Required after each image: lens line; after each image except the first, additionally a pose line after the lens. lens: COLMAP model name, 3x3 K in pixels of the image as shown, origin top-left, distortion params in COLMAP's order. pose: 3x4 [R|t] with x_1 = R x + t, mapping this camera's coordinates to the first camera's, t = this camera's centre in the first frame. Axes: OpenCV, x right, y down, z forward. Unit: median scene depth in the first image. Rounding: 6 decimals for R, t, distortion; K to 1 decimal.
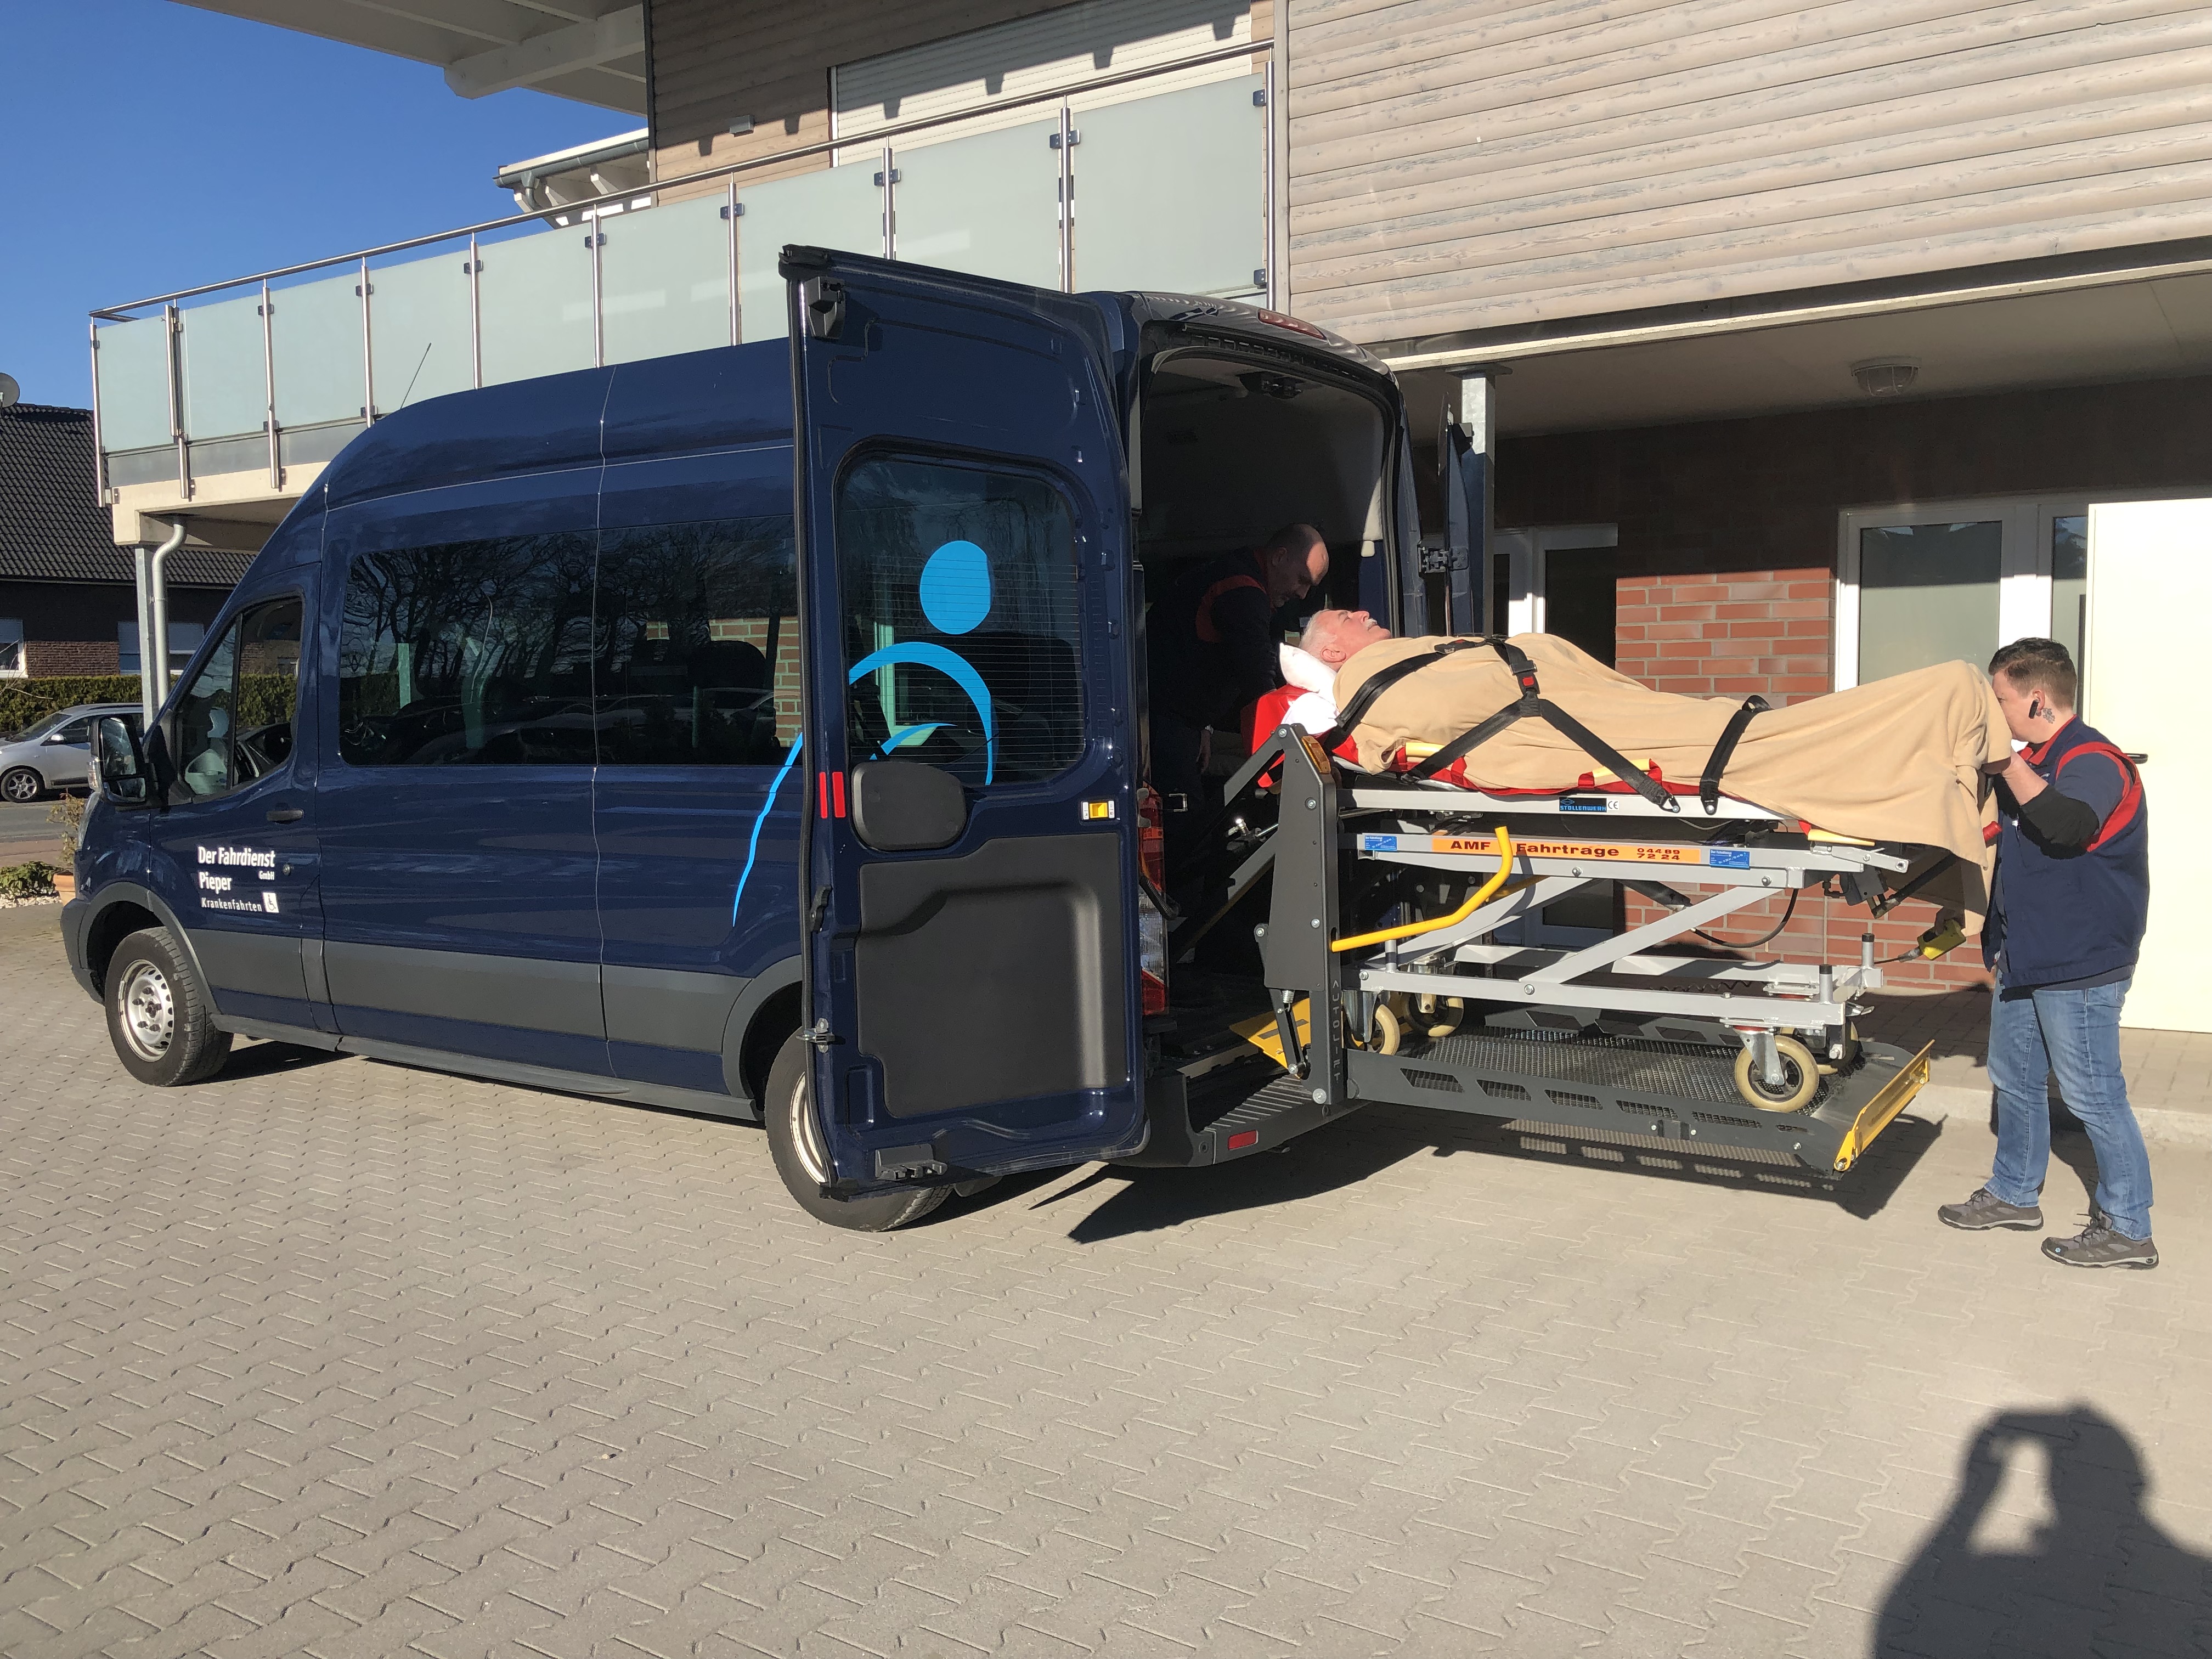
lens RADIAL K [[1823.8, 0, 1103.7], [0, 1823.8, 827.8], [0, 0, 1]] dist [0.011000, 0.022178]
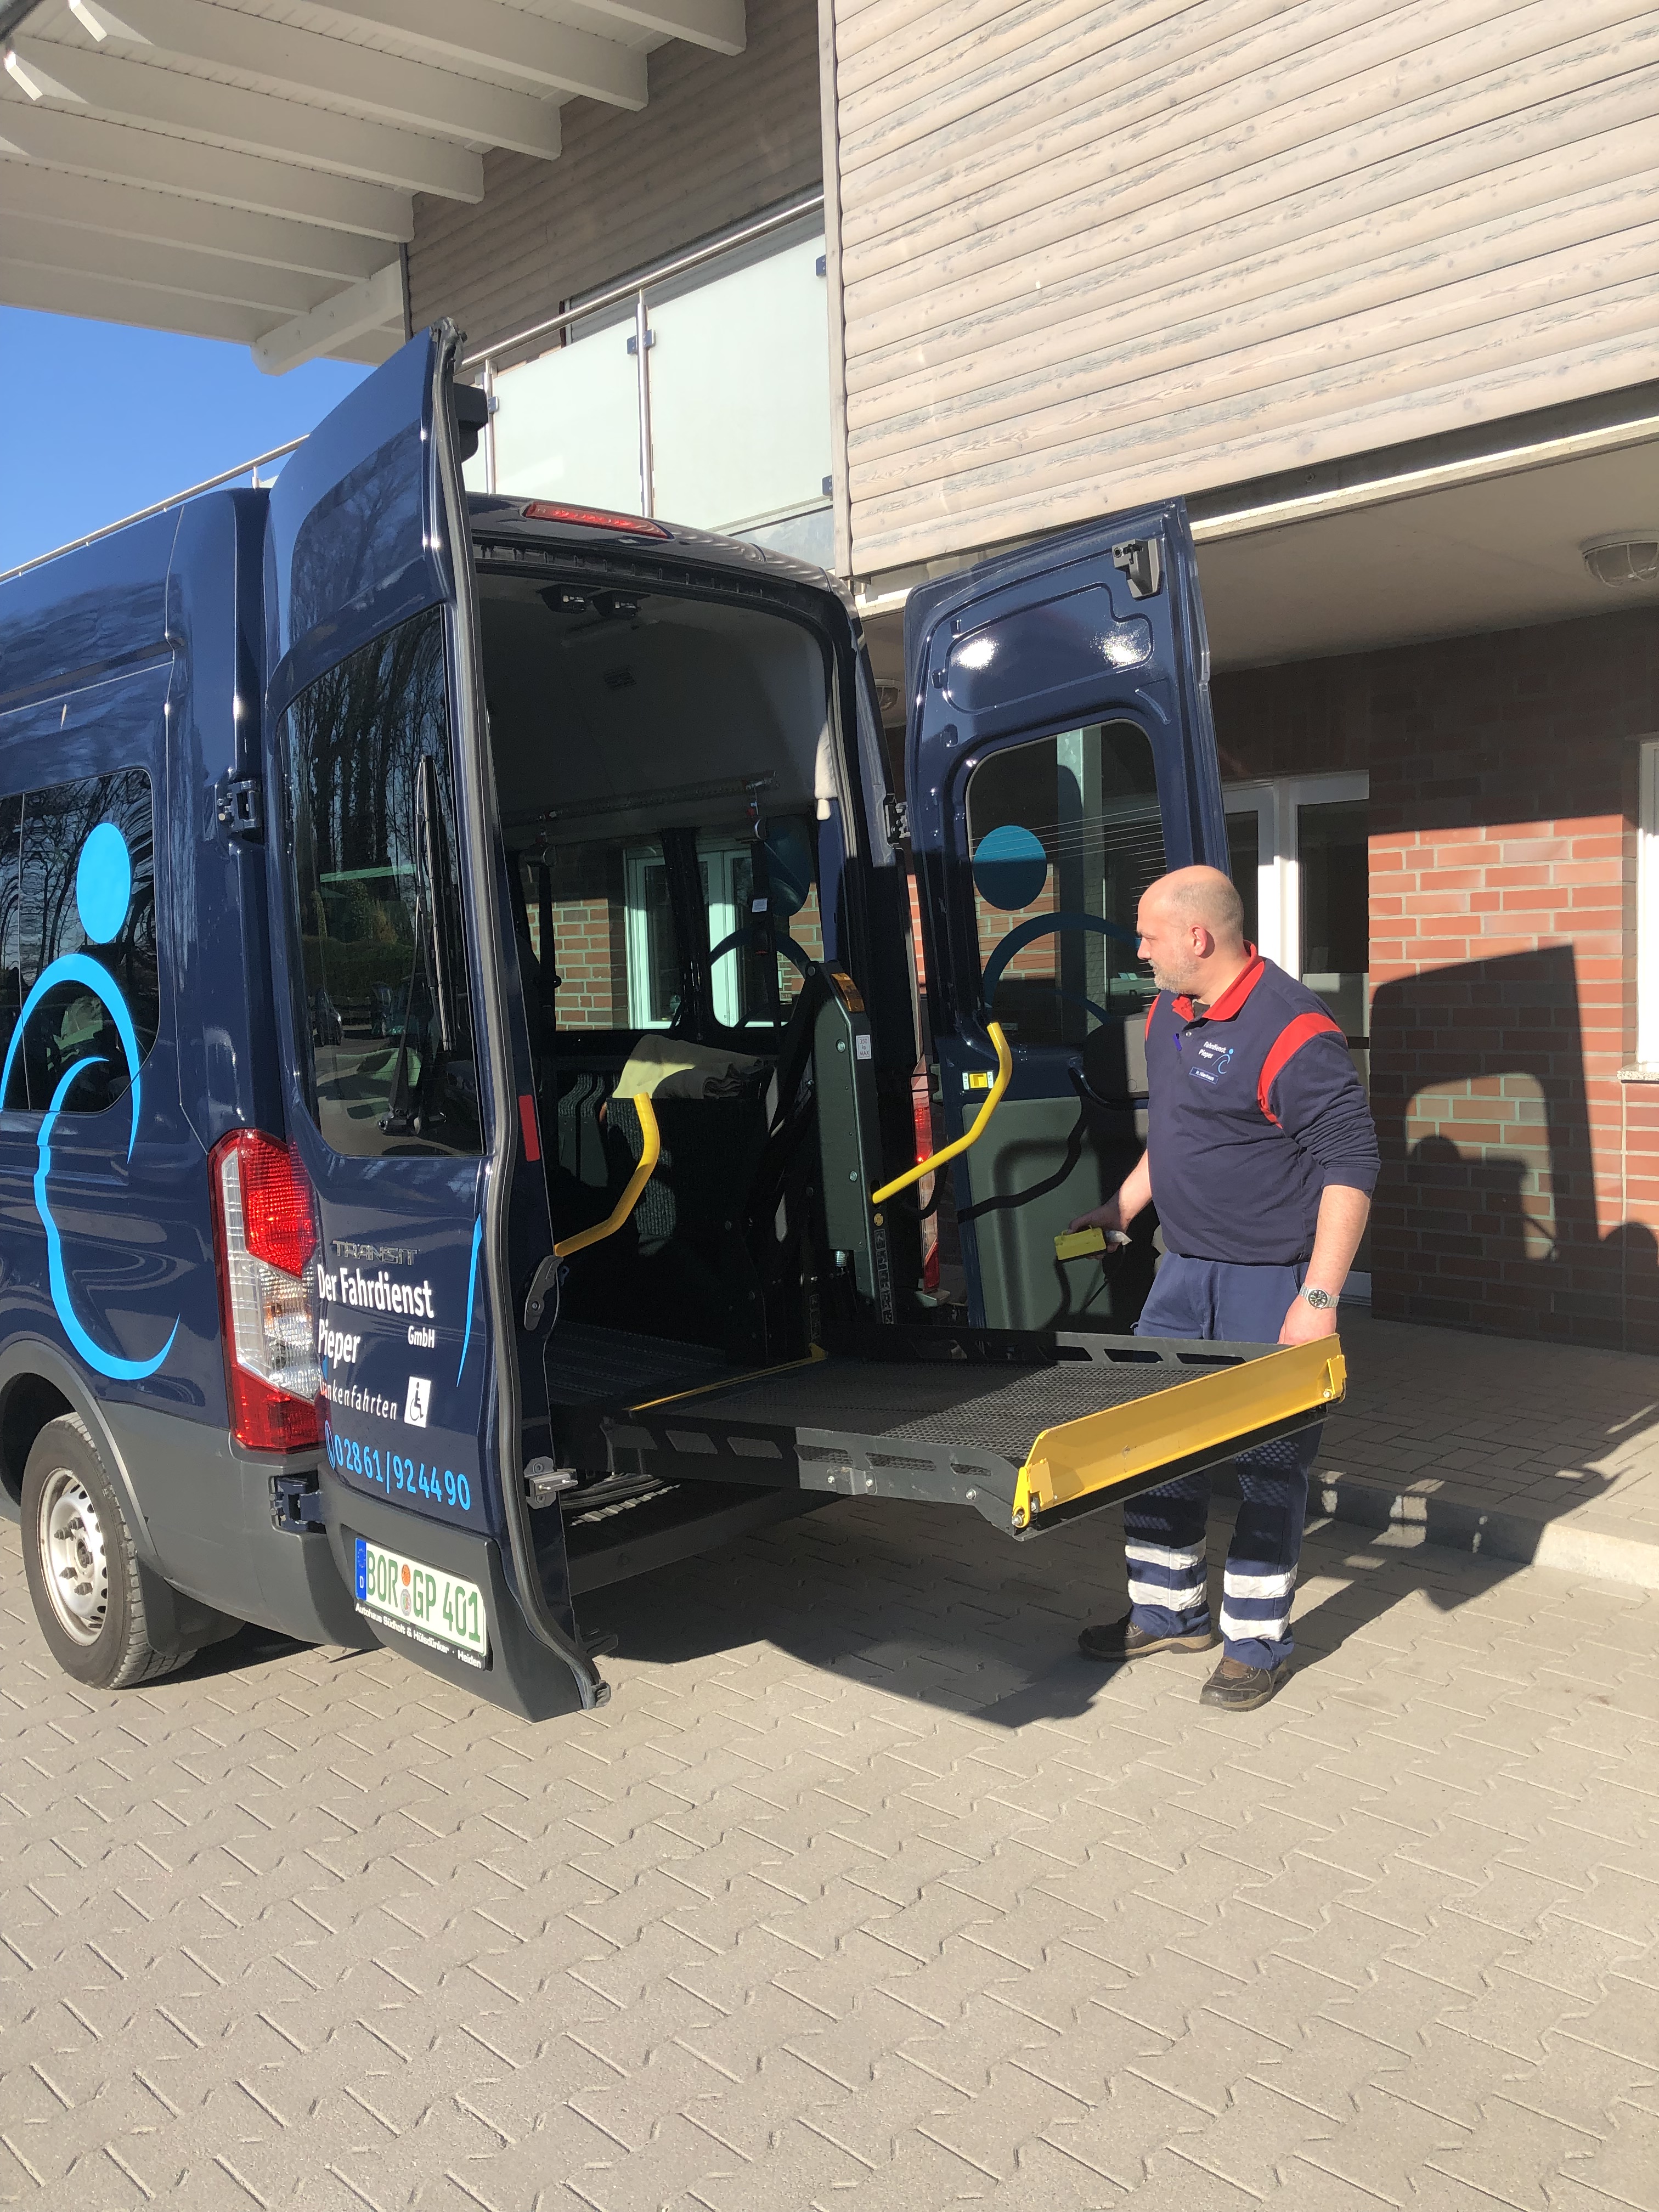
lens RADIAL K [[1823.8, 0, 833.6], [0, 1823.8, 1106.9], [0, 0, 1]] dist [0.011000, 0.022178]
pose [[0.978034, -0.000600, -0.208445, 0.291083], [0.001859, 0.999981, 0.005846, -0.032335], [0.208437, -0.006105, 0.978017, 0.224836]]
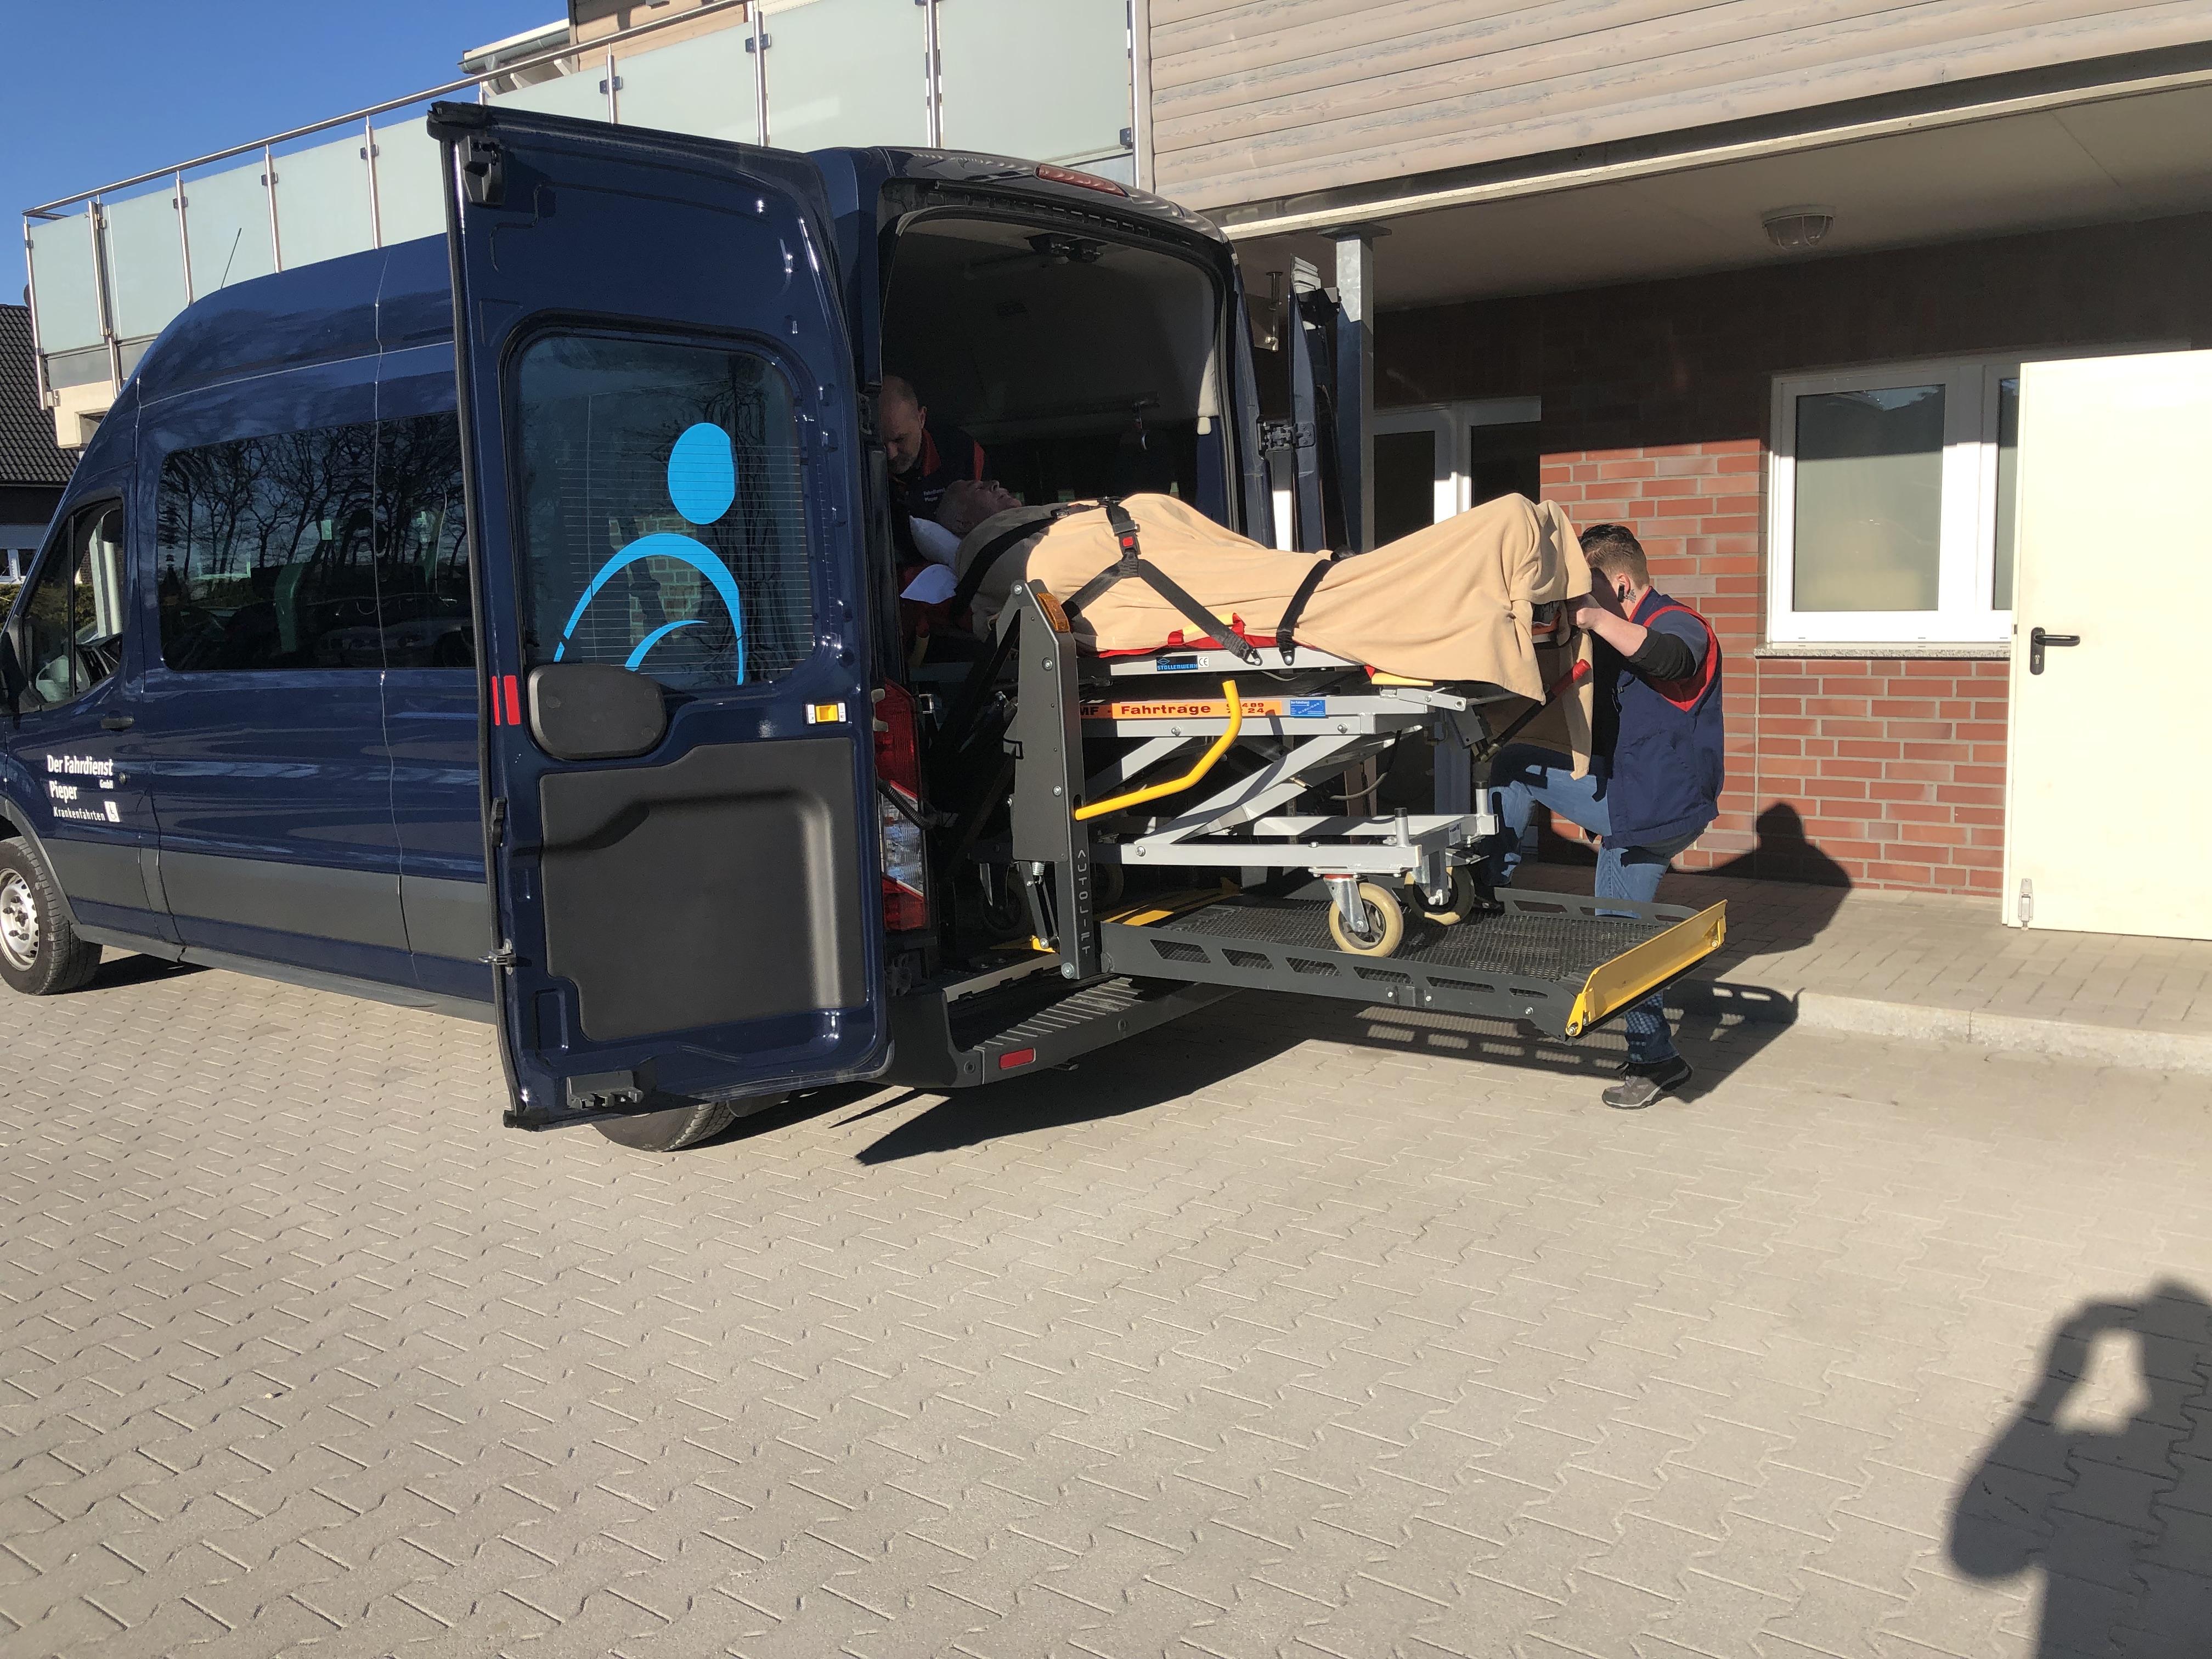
lens RADIAL K [[1823.8, 0, 1068.5], [0, 1823.8, 816.9], [0, 0, 1]] dist [0.011000, 0.022178]
pose [[0.998374, -0.007034, -0.056560, 0.120423], [0.010048, 0.998534, 0.053183, -0.003582], [0.056103, -0.053665, 0.996982, 0.049140]]
